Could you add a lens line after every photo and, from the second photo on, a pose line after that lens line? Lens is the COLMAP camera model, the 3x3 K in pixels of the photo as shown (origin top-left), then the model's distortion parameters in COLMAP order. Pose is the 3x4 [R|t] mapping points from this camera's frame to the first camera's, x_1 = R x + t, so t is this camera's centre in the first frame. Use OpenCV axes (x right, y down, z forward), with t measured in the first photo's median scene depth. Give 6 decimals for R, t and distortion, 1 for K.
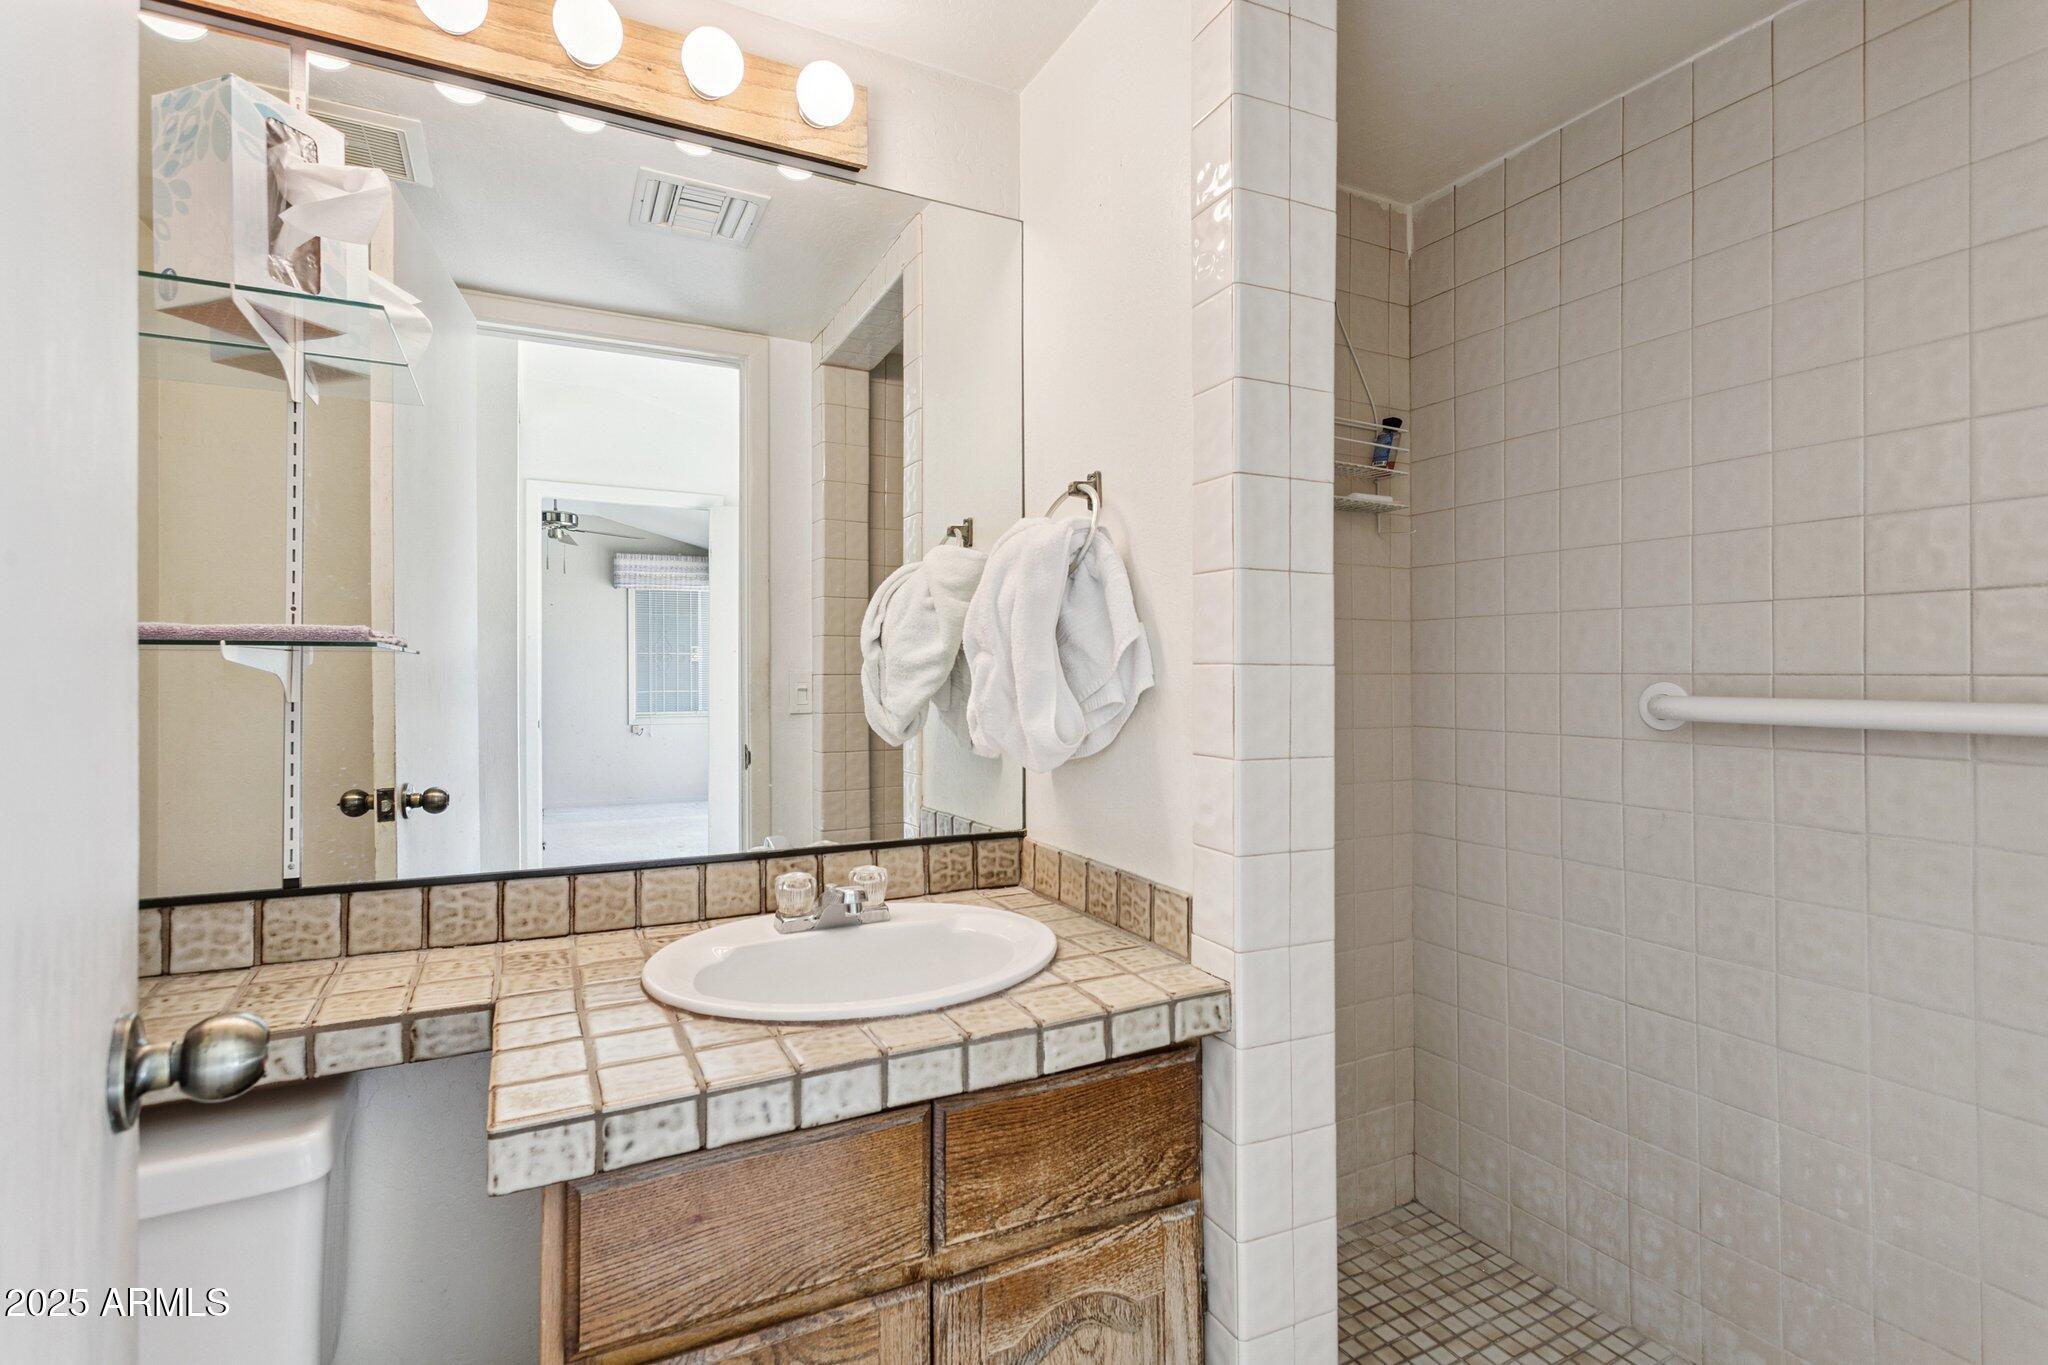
lens RADIAL K [[958.3, 0, 1010.4], [0, 958.3, 678.2], [0, 0, 1]] dist [0.001799, -0.000032]
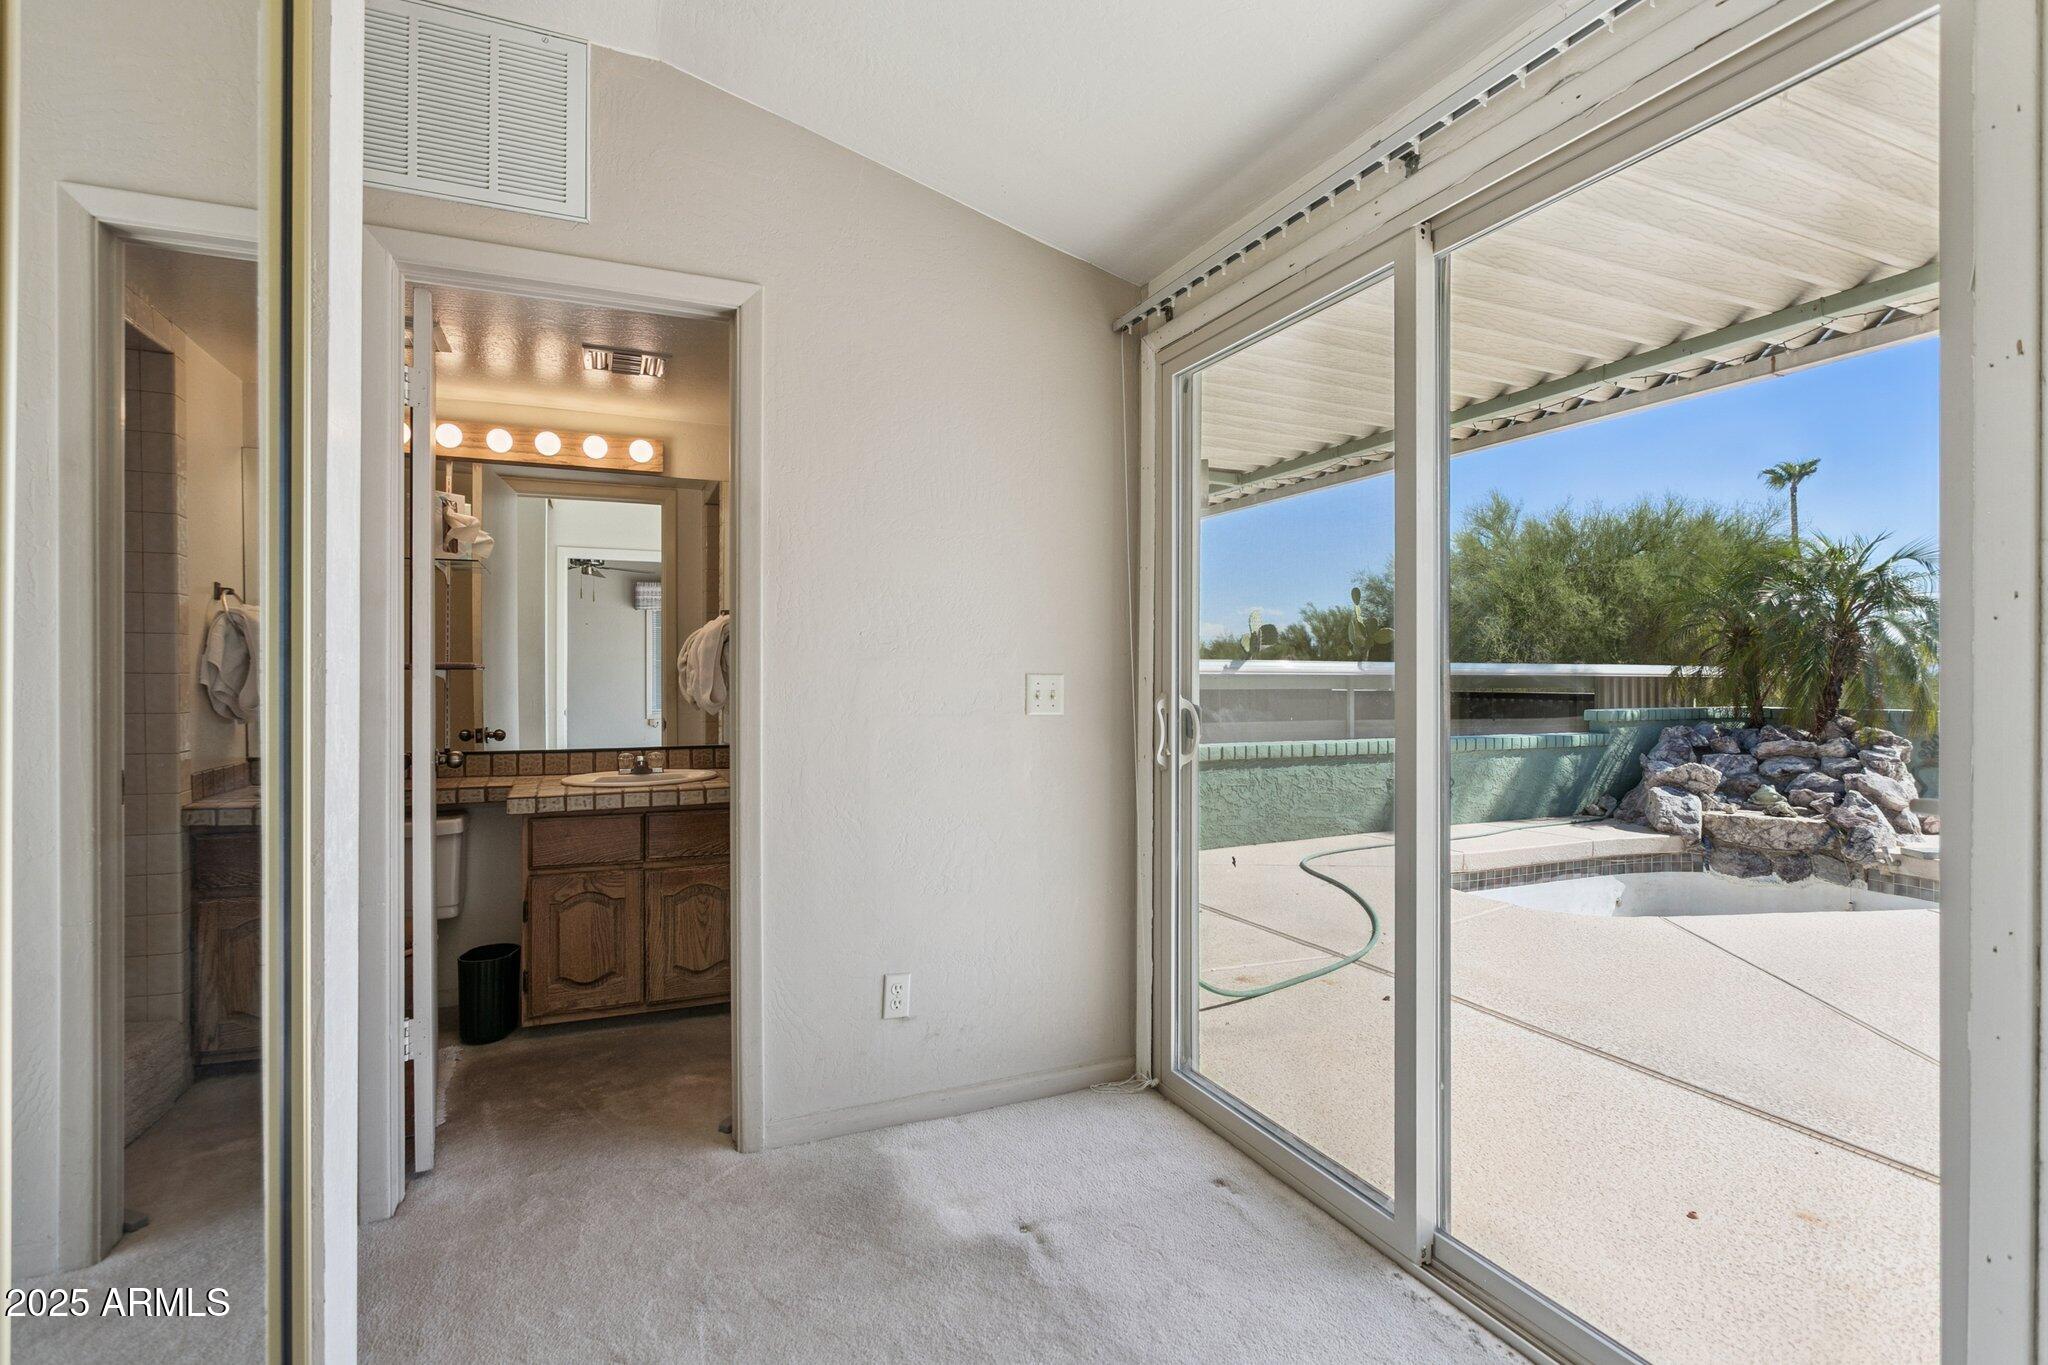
lens RADIAL K [[958.3, 0, 1010.4], [0, 958.3, 678.2], [0, 0, 1]] dist [0.001799, -0.000032]
pose [[0.997927, -0.001521, -0.064342, 1.226280], [0.001953, 0.999976, 0.006660, -0.026772], [0.064331, -0.006772, 0.997906, -1.932690]]
